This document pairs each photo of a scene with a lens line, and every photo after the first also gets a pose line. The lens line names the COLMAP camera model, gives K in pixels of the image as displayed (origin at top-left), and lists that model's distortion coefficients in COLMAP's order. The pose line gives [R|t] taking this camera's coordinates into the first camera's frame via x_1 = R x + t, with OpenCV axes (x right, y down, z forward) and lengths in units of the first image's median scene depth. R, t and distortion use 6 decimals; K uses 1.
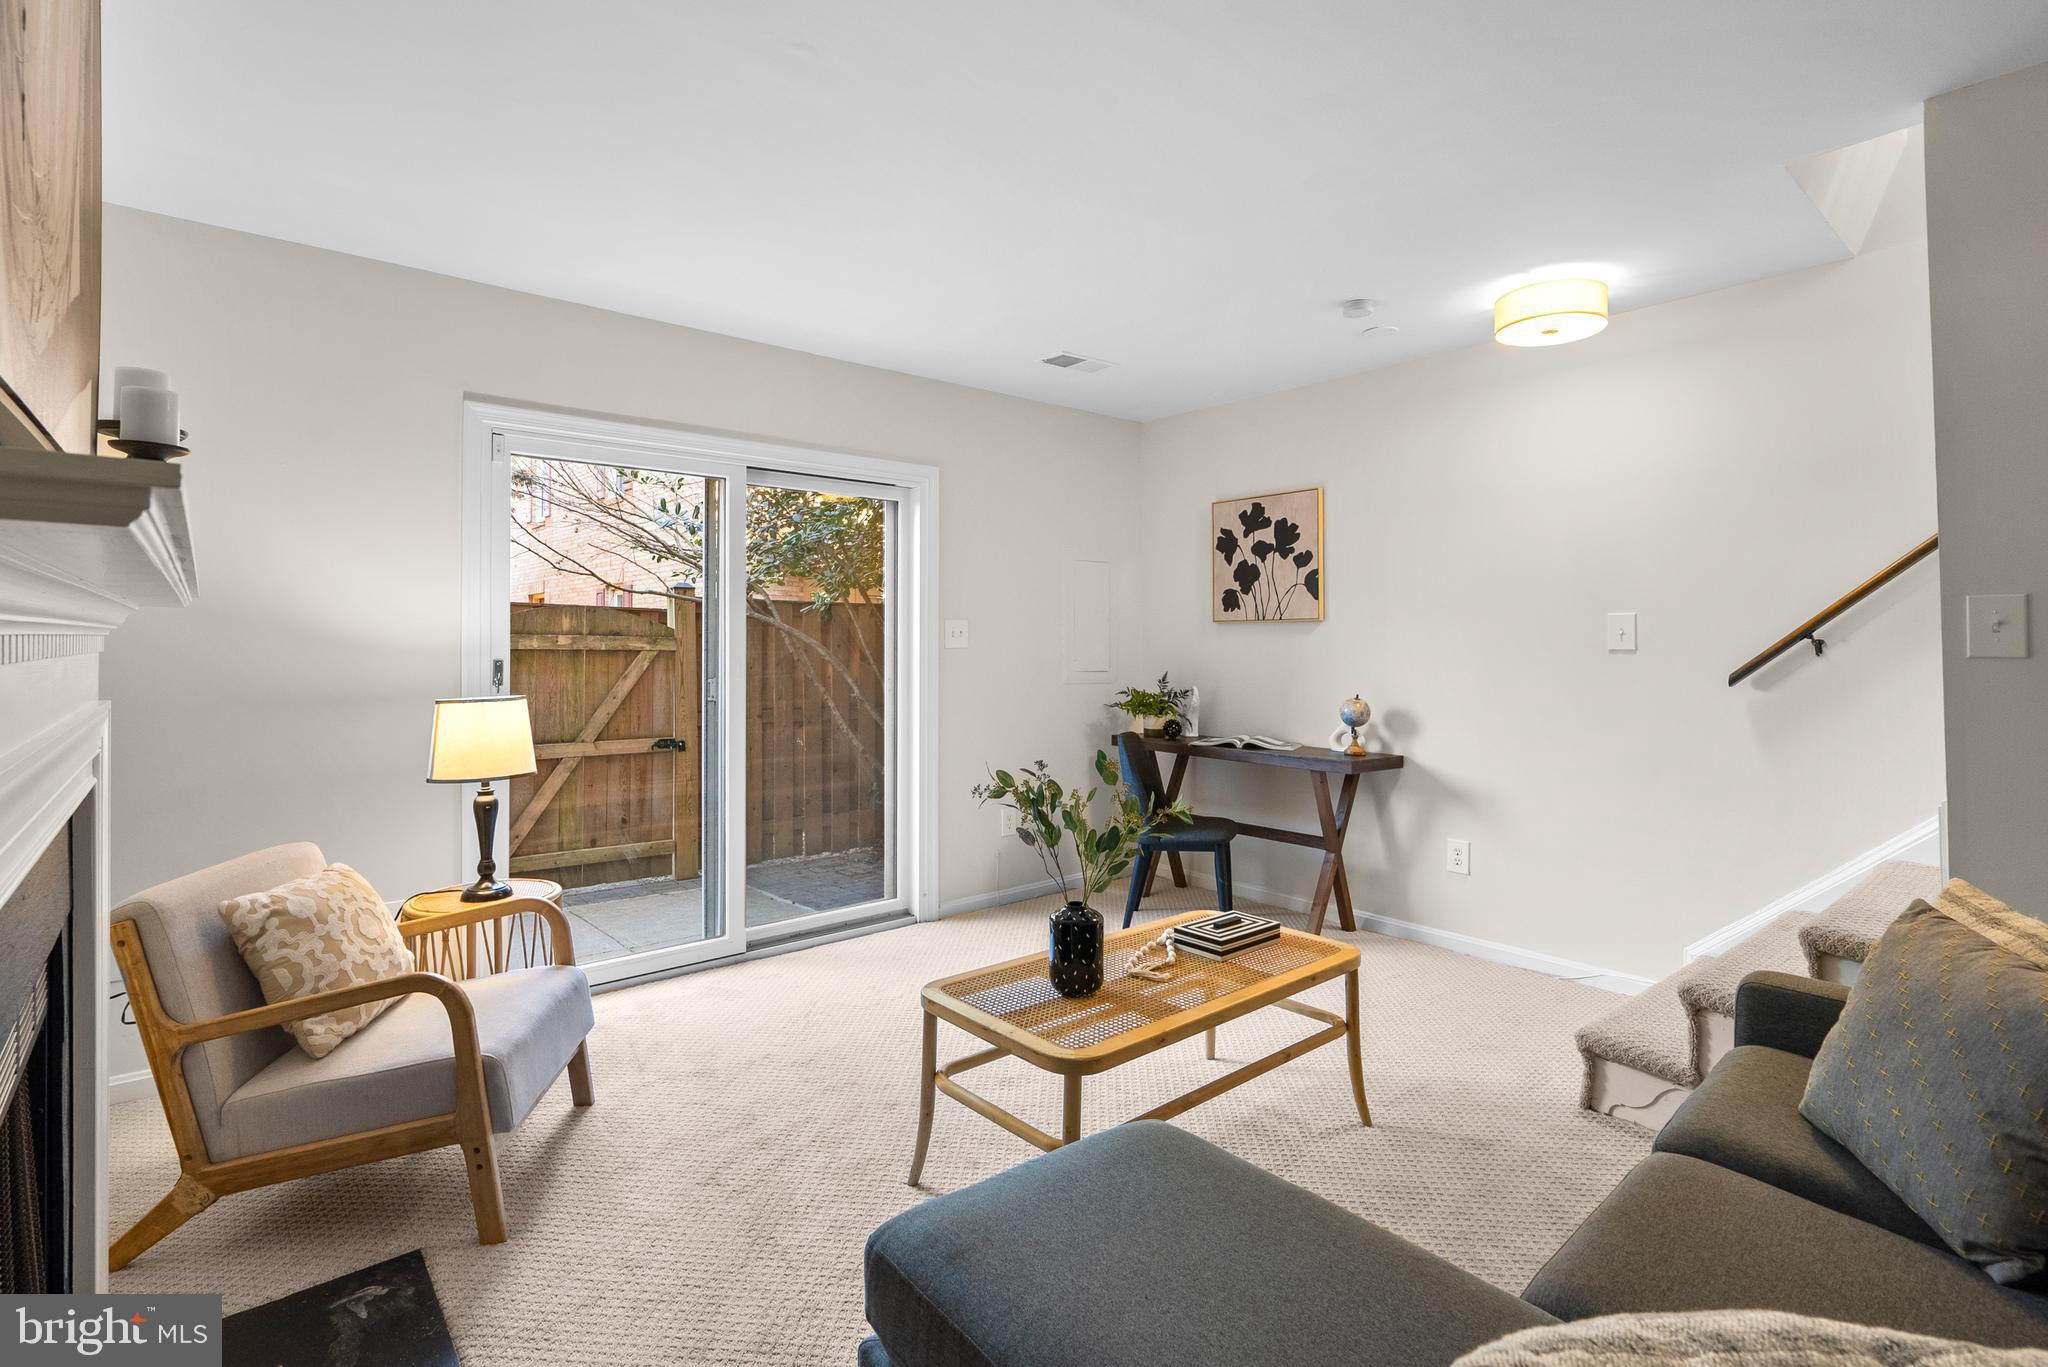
lens RADIAL K [[945.0, 0, 1024.0], [0, 945.0, 652.5], [0, 0, 1]] dist [-0.002853, 0.000054]
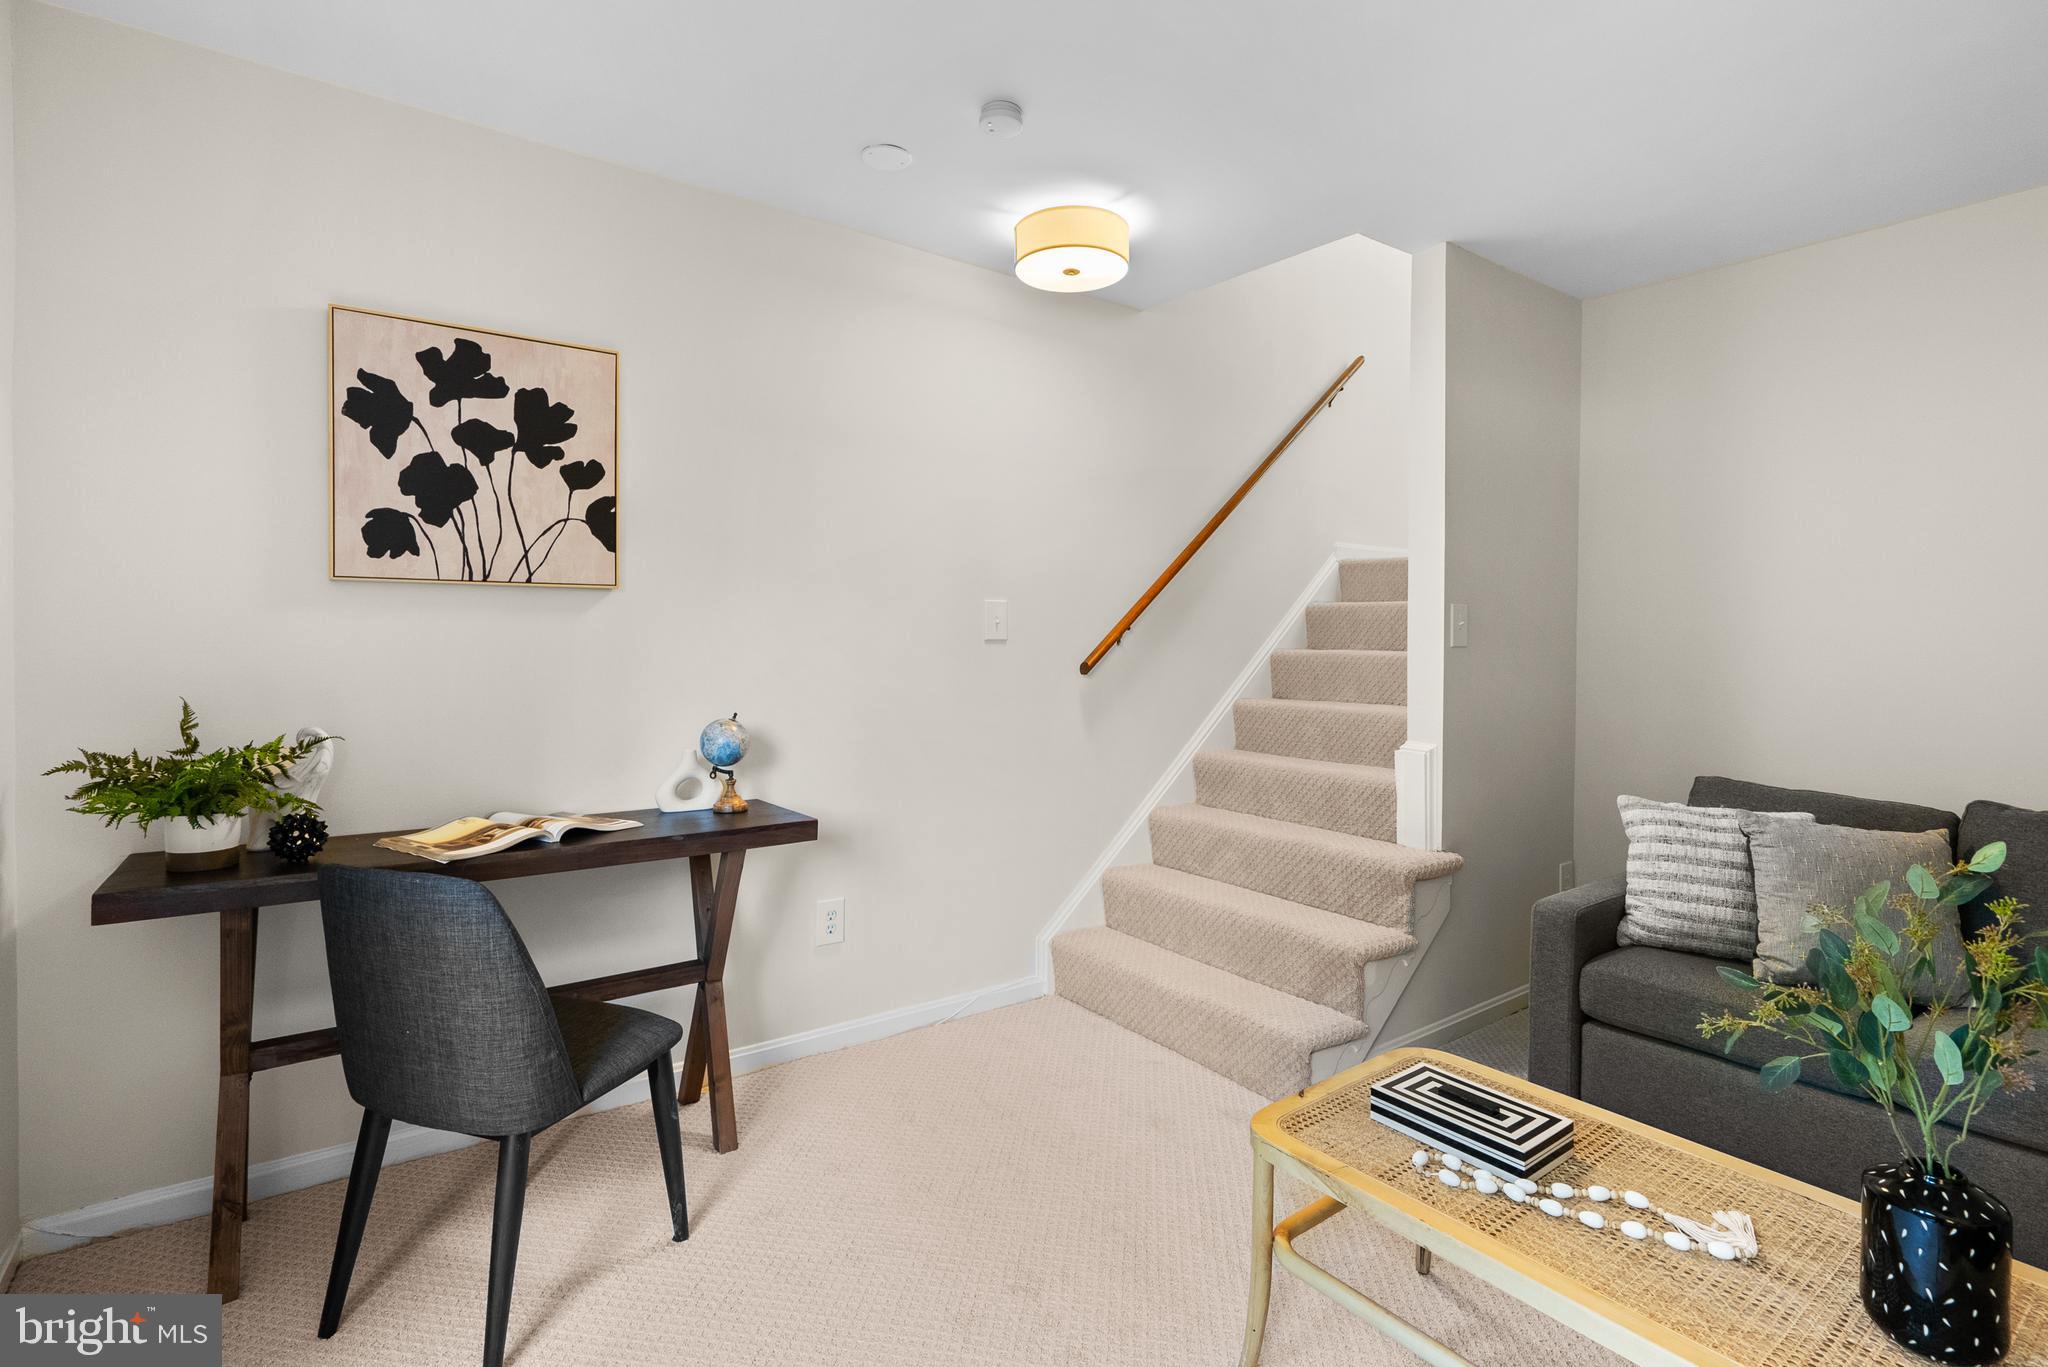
lens RADIAL K [[945.0, 0, 1024.0], [0, 945.0, 652.5], [0, 0, 1]] dist [-0.002853, 0.000054]
pose [[0.095770, -0.022000, 0.995160, -0.218577], [-0.000128, 0.999755, 0.022114, -0.008019], [-0.995404, -0.002245, 0.095744, 0.674892]]
